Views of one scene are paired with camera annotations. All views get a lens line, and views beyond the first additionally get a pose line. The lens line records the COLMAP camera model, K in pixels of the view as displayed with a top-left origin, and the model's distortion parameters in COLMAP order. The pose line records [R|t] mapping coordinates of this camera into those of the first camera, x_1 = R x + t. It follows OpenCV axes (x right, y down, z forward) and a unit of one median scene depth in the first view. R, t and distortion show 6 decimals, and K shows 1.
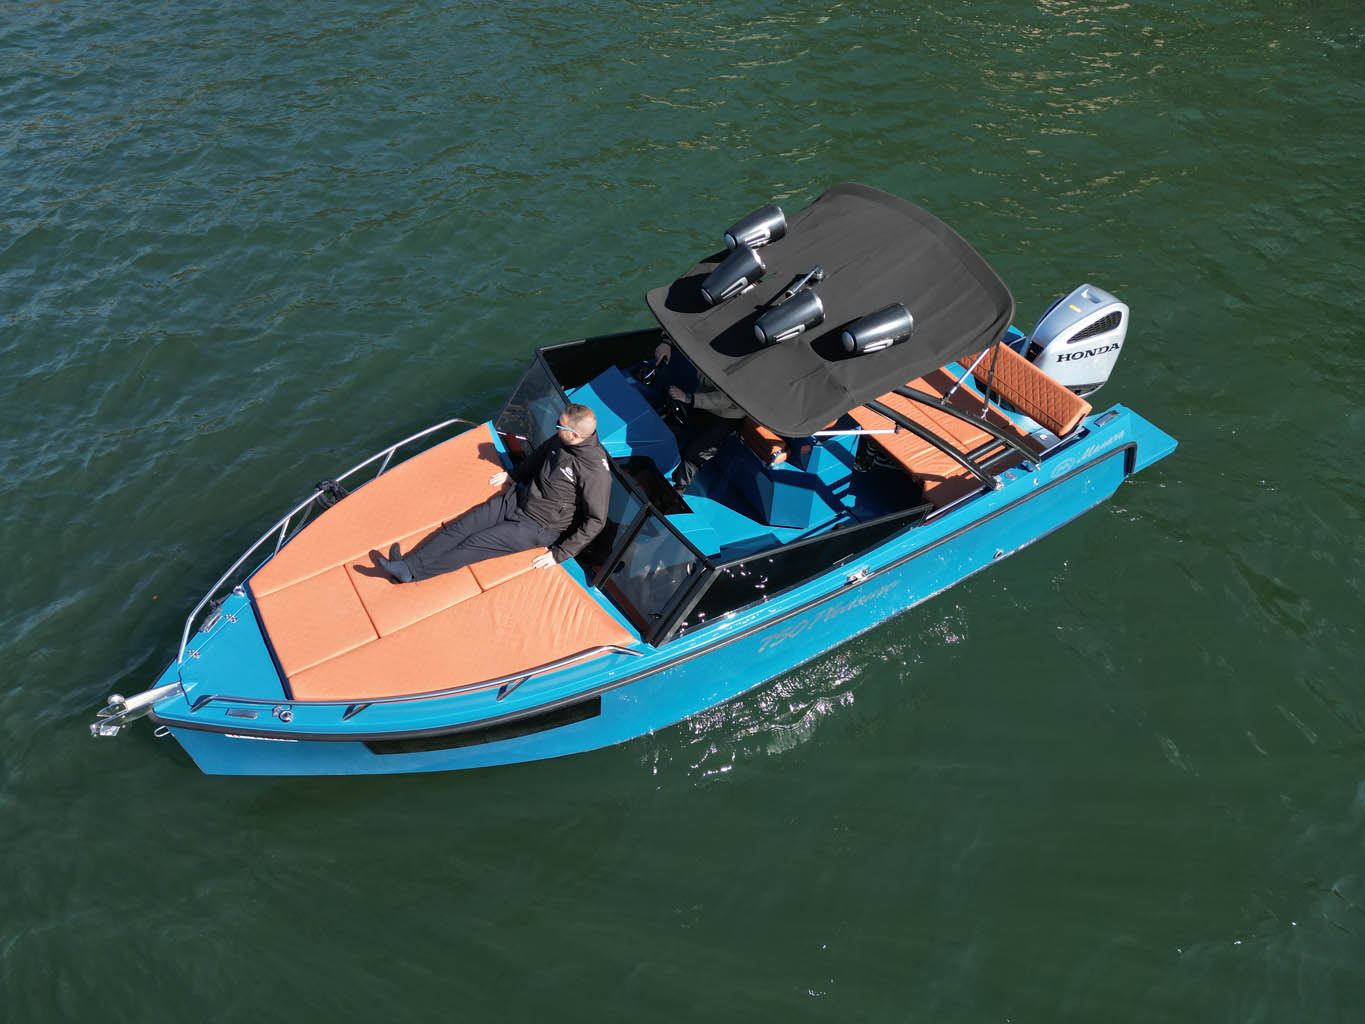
lens RADIAL K [[916.2, 0, 688.1], [0, 916.2, 503.3], [0, 0, 1]] dist [0.090303, -0.086256]
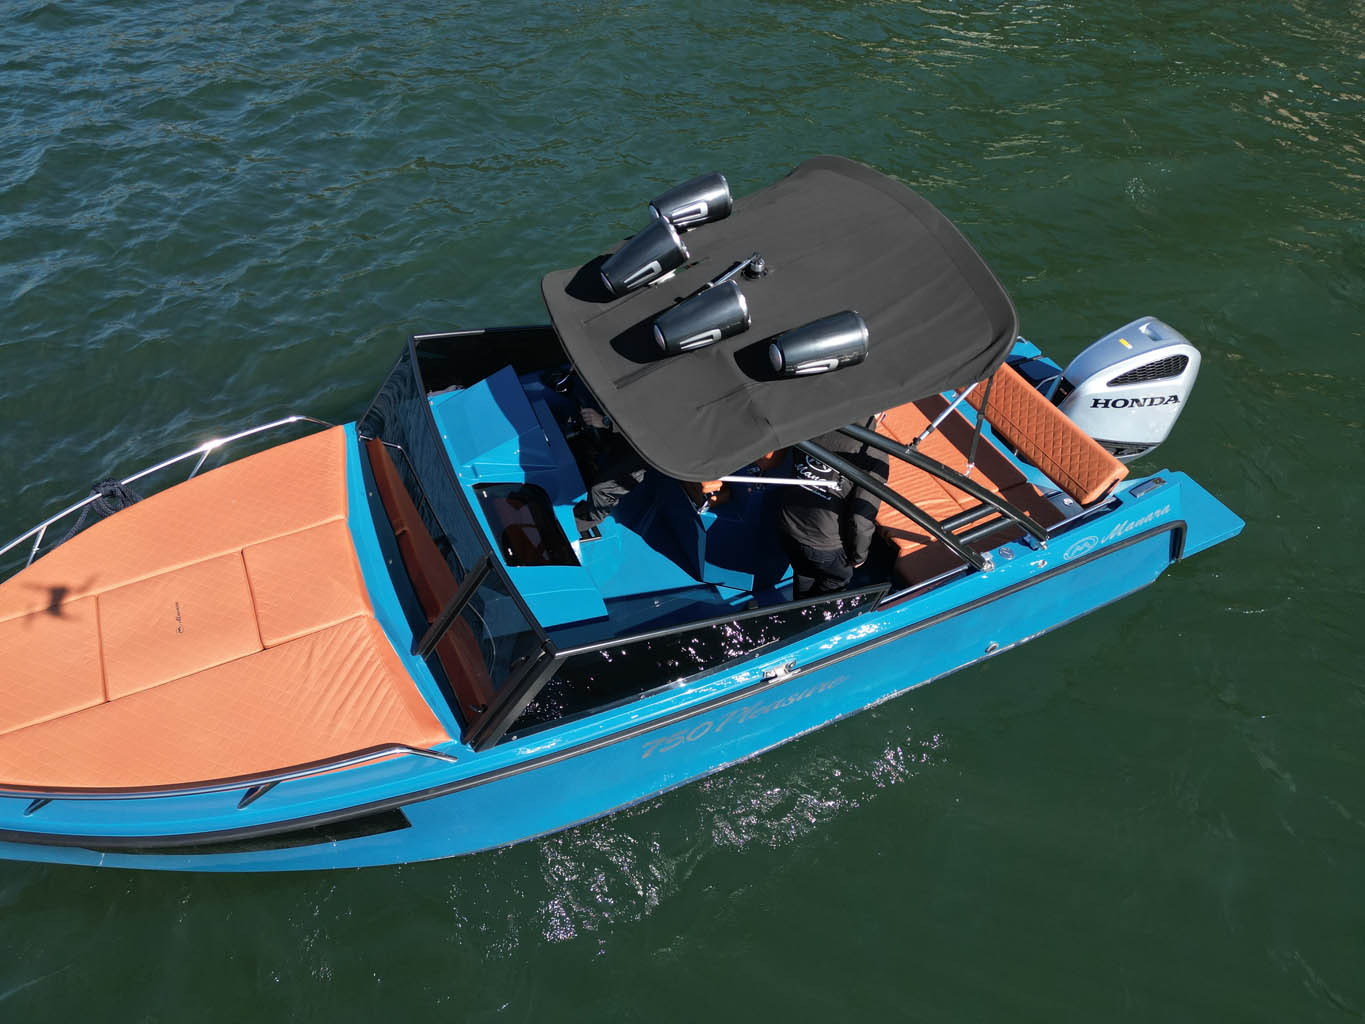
lens RADIAL K [[916.2, 0, 688.1], [0, 916.2, 503.3], [0, 0, 1]] dist [0.090303, -0.086256]
pose [[0.993856, 0.090045, -0.064366, 0.144625], [-0.090811, 0.995827, -0.009080, -0.042892], [0.063280, 0.014869, 0.997885, 0.244174]]
